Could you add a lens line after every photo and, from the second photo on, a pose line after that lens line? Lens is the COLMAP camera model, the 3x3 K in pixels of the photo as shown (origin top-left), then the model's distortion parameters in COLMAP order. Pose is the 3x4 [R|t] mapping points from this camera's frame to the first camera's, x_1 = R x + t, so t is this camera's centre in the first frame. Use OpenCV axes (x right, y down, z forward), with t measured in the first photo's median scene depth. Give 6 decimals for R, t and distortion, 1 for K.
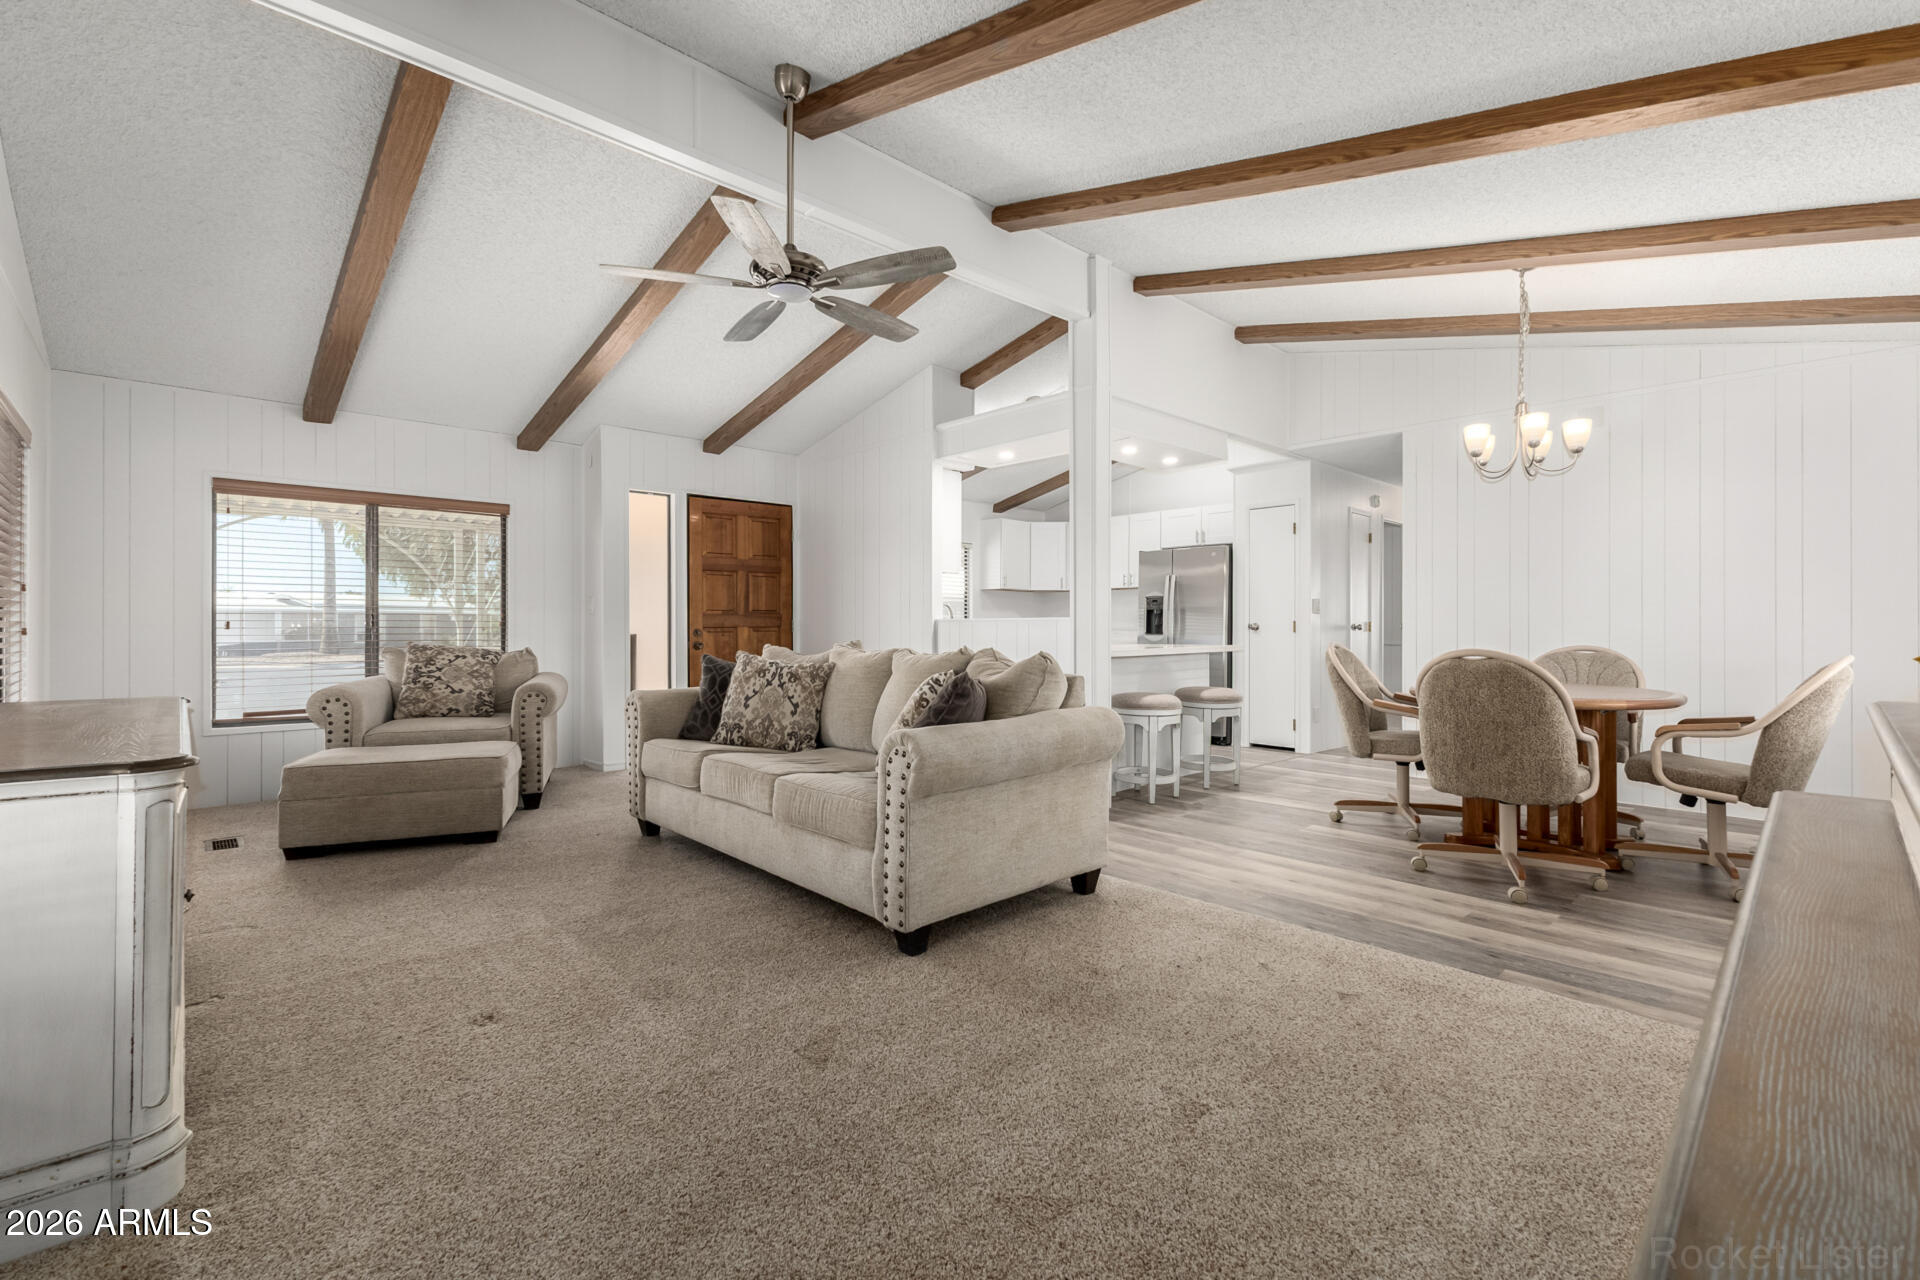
lens RADIAL K [[840.4, 0, 965.1], [0, 840.4, 629.1], [0, 0, 1]] dist [0.012397, -0.004059]
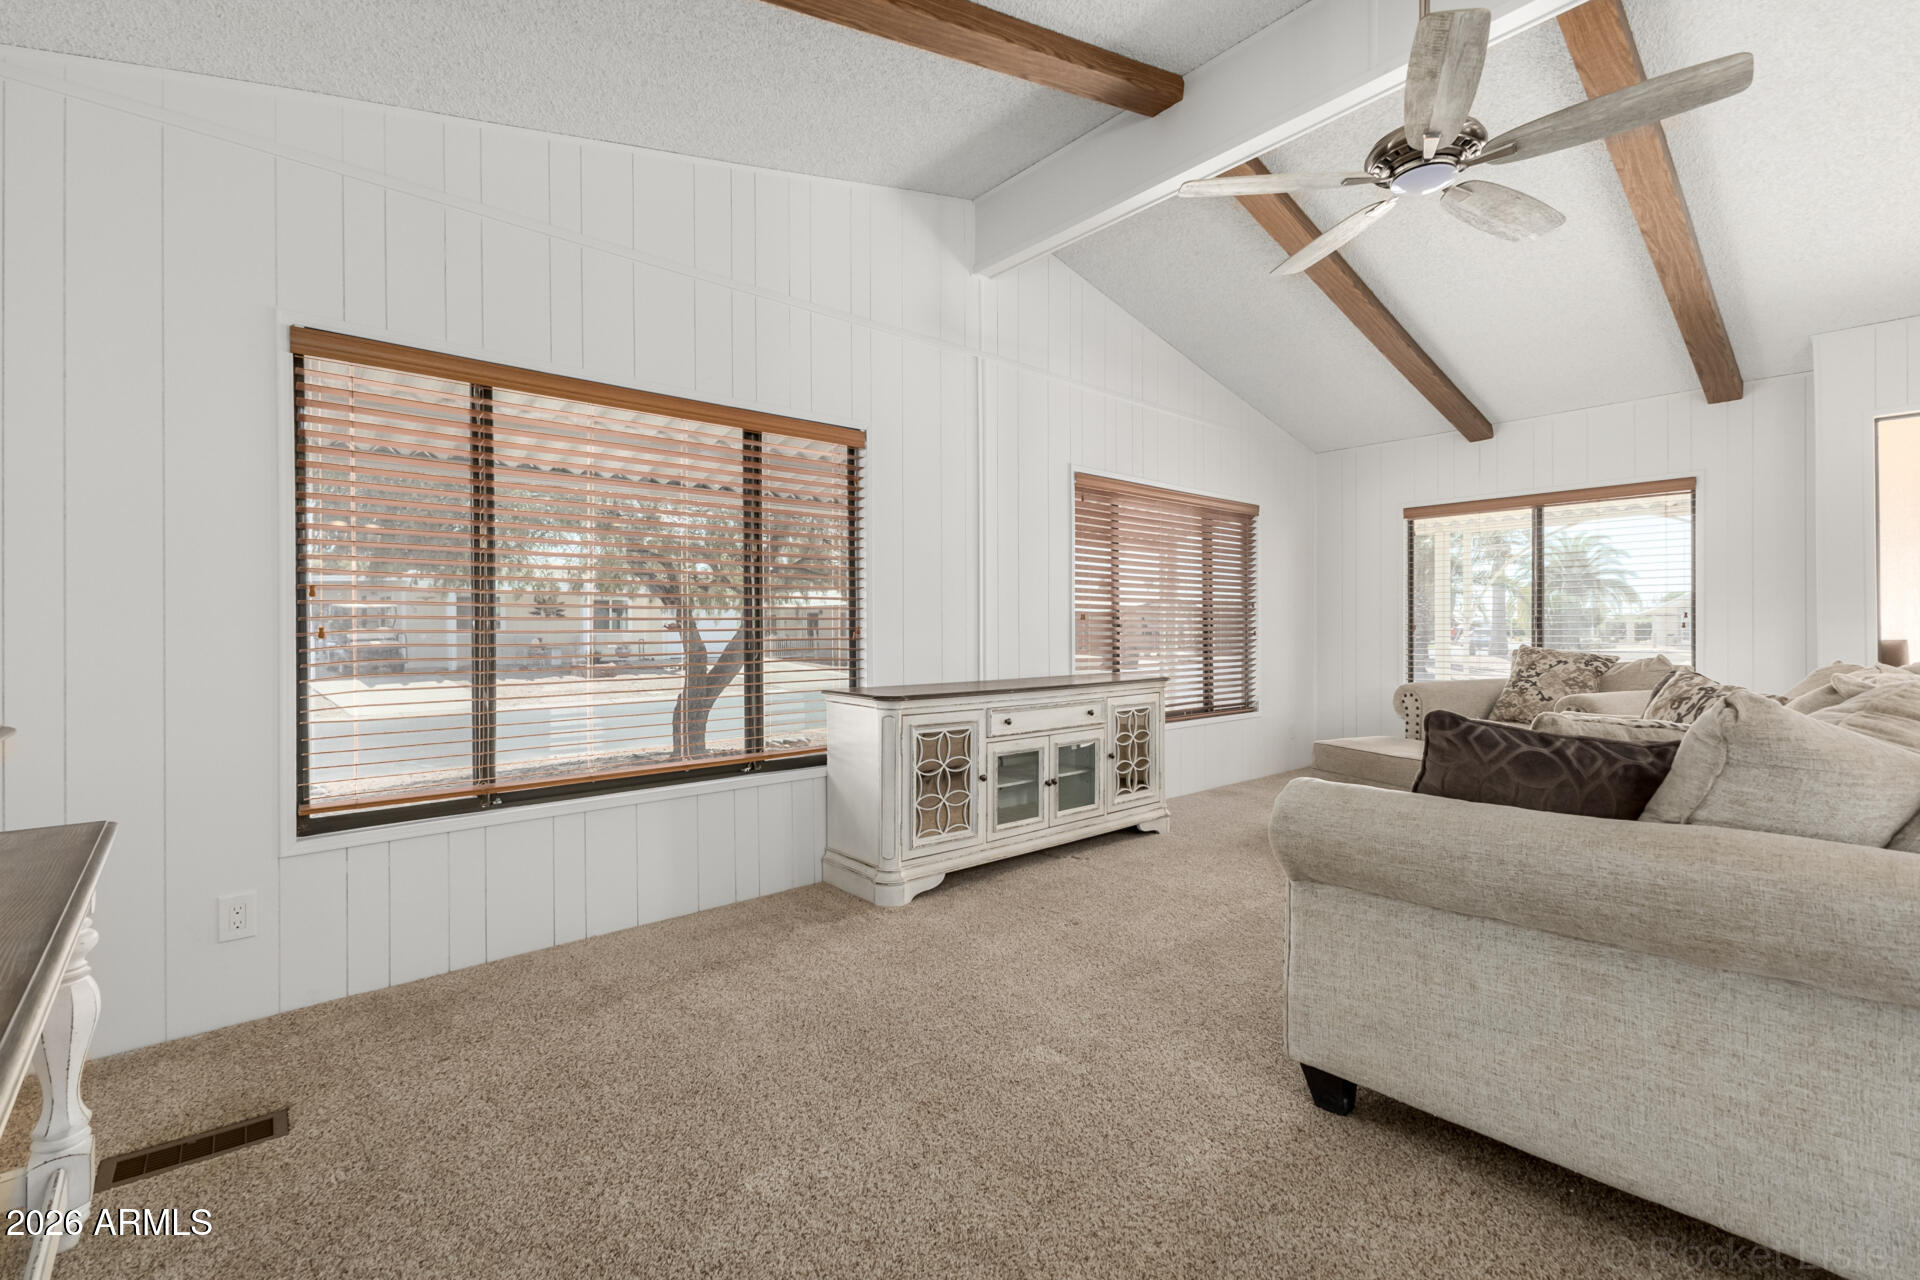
lens RADIAL K [[840.4, 0, 959.3], [0, 840.4, 630.1], [0, 0, 1]] dist [0.012397, -0.004059]
pose [[-0.047756, -0.000184, -0.998859, 0.354303], [0.001698, 0.999999, -0.000265, -0.002746], [0.998858, -0.001709, -0.047755, 0.399452]]
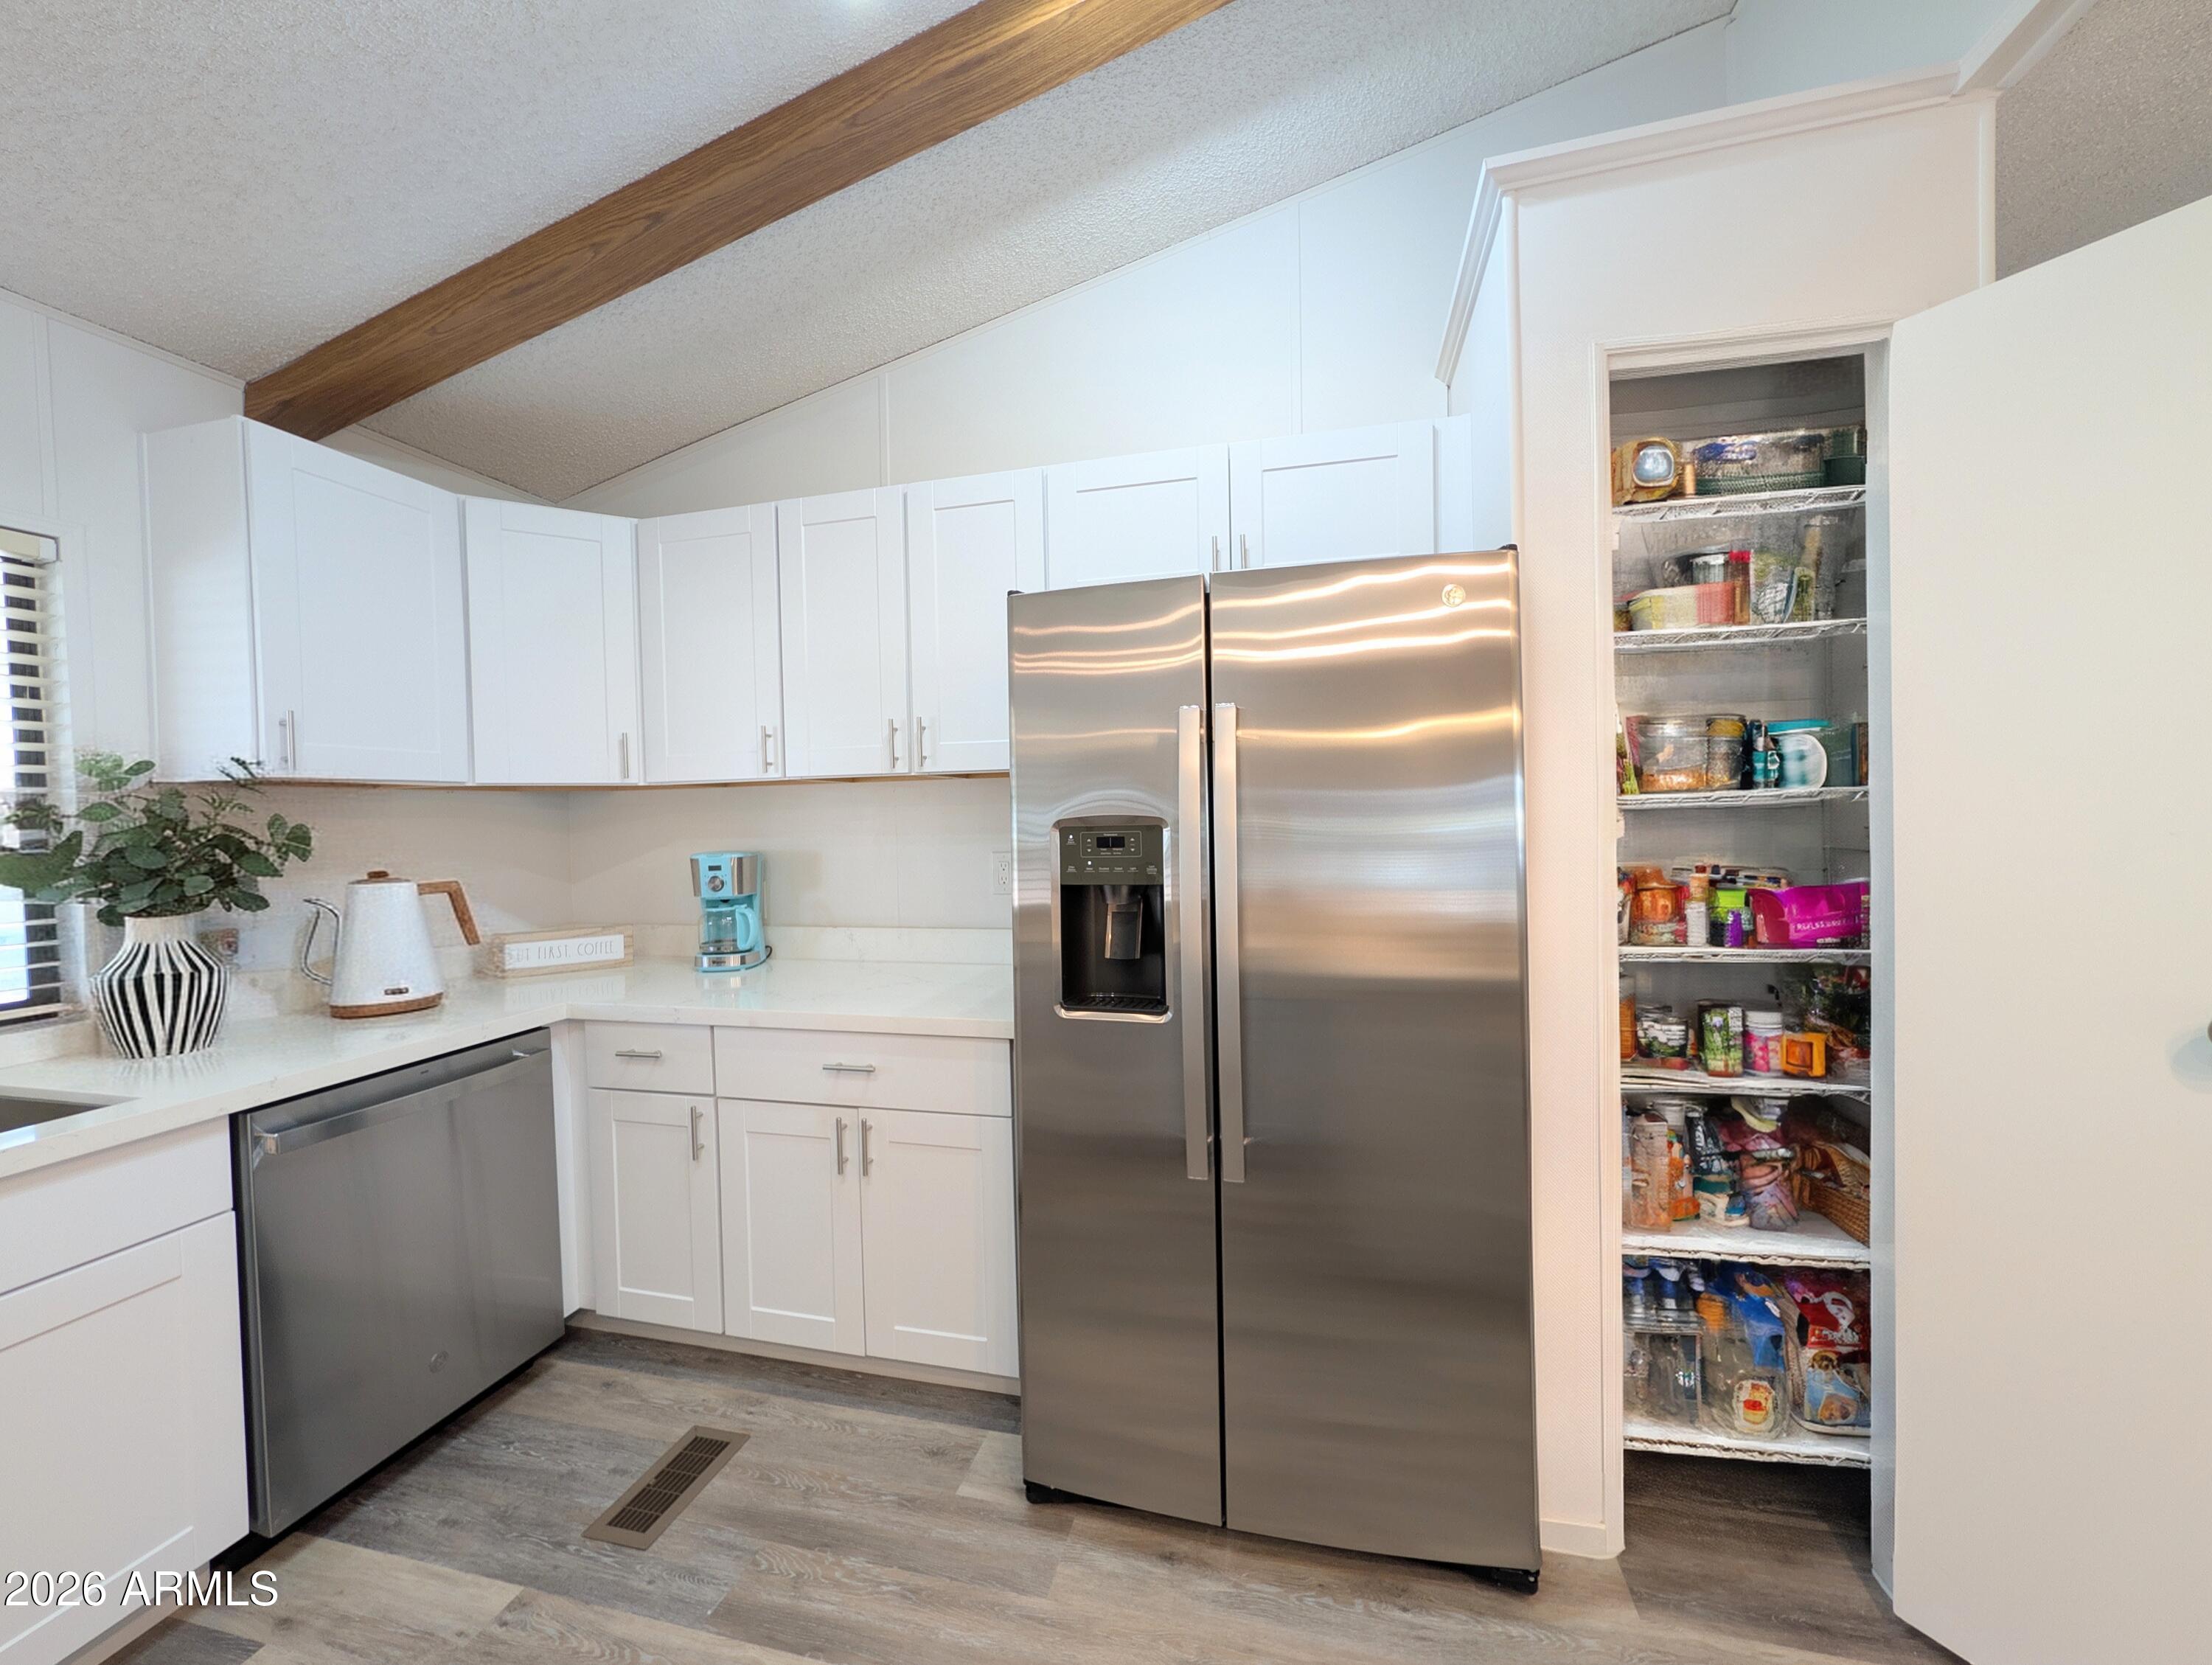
lens RADIAL K [[856.9, 0, 1091.9], [0, 856.9, 833.1], [0, 0, 1]] dist [-0.000278, 0.000099]
pose [[0.850386, -0.034459, 0.525030, 0.182786], [0.024478, 0.999364, 0.025944, -0.063839], [-0.525590, -0.009210, 0.850688, 1.308809]]
